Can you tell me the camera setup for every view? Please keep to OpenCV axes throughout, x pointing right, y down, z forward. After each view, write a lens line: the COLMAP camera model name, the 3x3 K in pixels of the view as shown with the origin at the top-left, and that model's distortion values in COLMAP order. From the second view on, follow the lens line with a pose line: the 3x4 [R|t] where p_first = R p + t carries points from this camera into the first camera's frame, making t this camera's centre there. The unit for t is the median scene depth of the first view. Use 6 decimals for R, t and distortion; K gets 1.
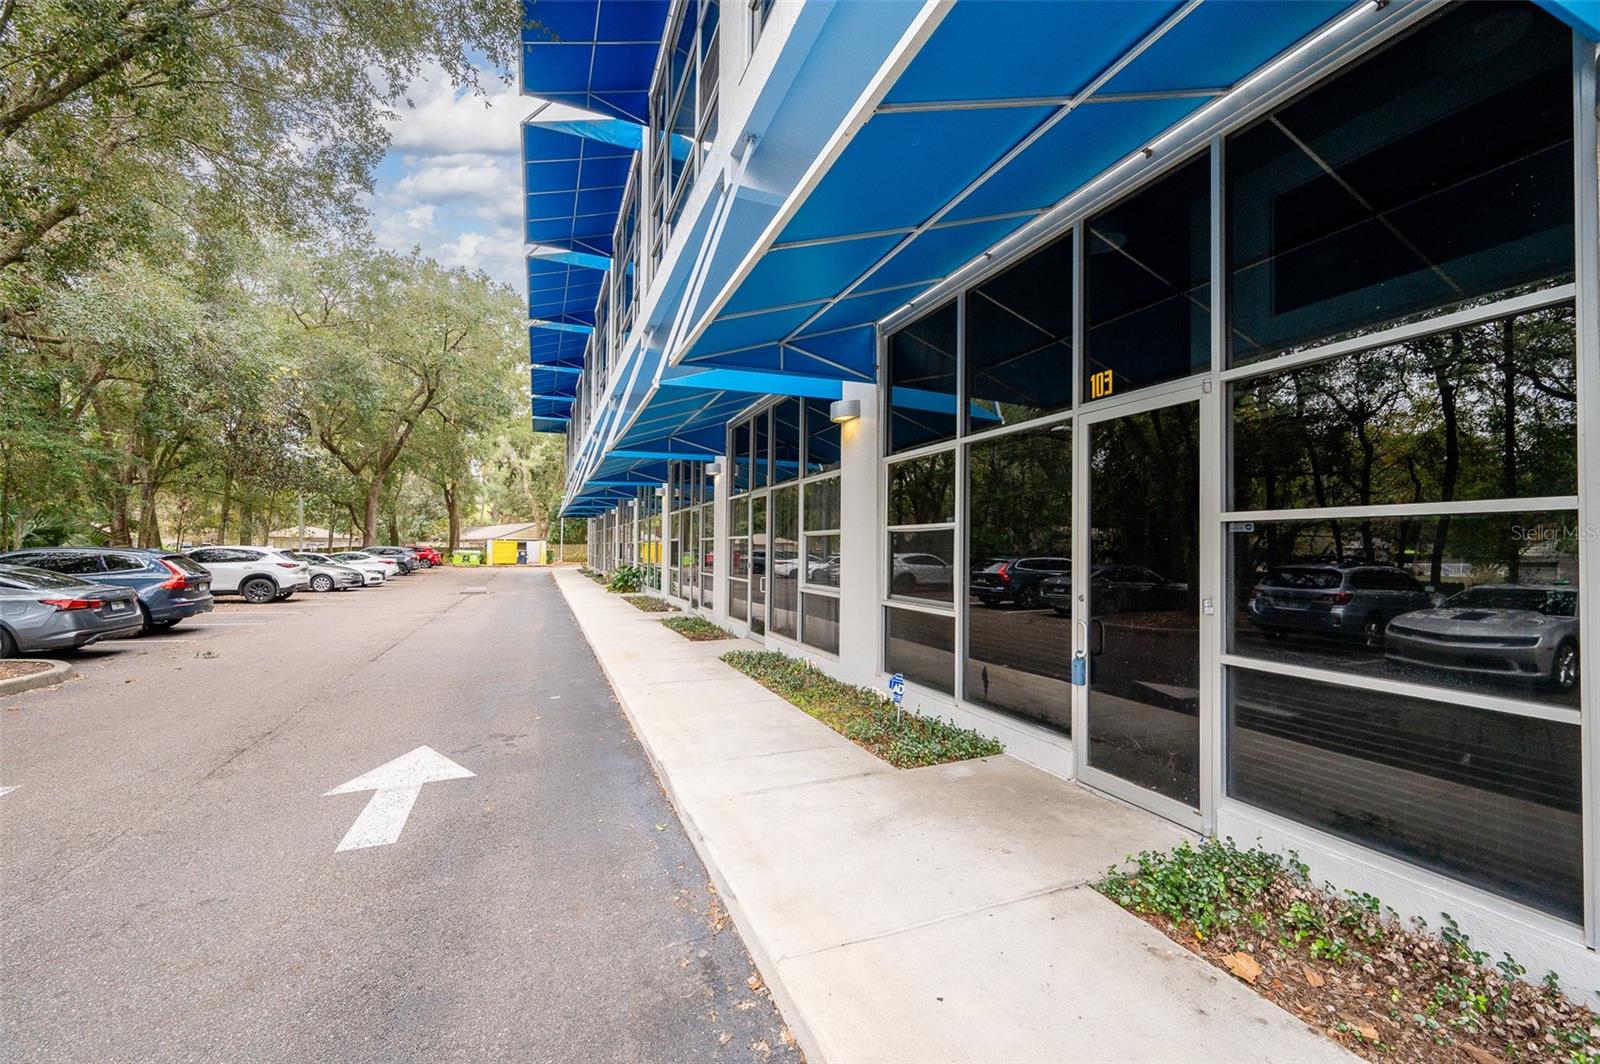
lens RADIAL K [[625.2, 0, 775.0], [0, 625.2, 536.2], [0, 0, 1]] dist [0.000175, -0.000009]
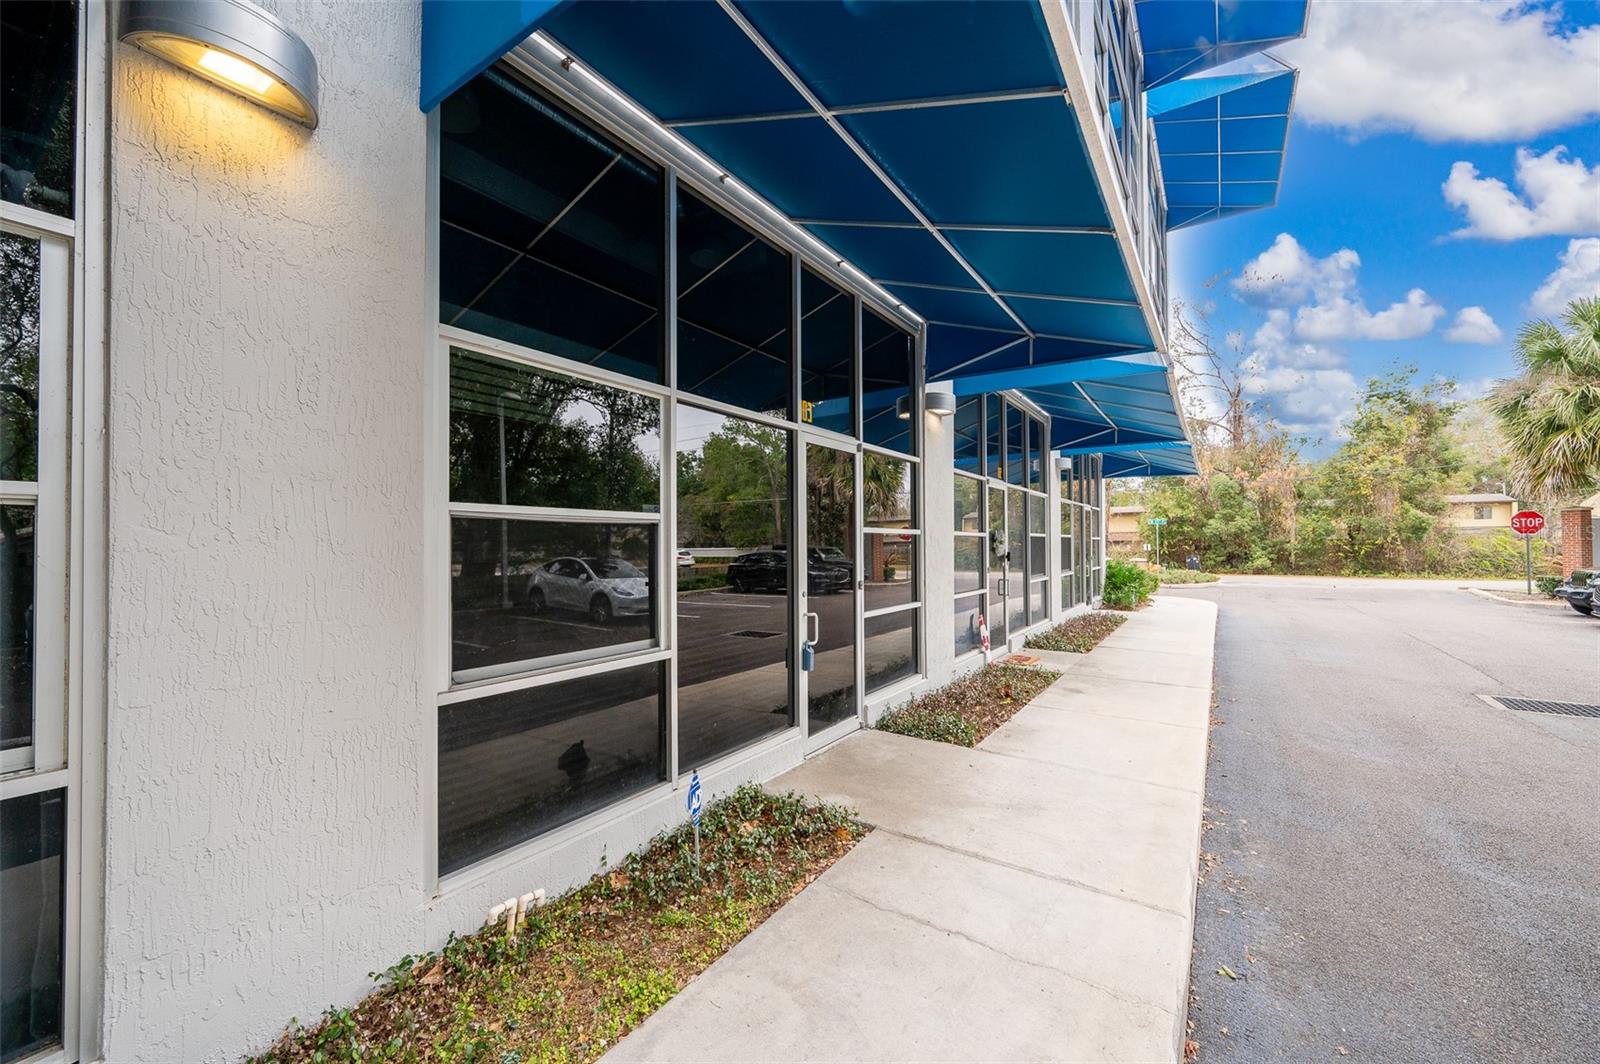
lens RADIAL K [[640.0, 0, 802.3], [0, 640.0, 537.8], [0, 0, 1]] dist [-0.001462, -0.000251]
pose [[-0.590568, 0.003090, 0.806982, -0.434993], [-0.013605, 0.999812, -0.013784, 0.013079], [-0.806873, -0.019120, -0.590416, 1.659856]]
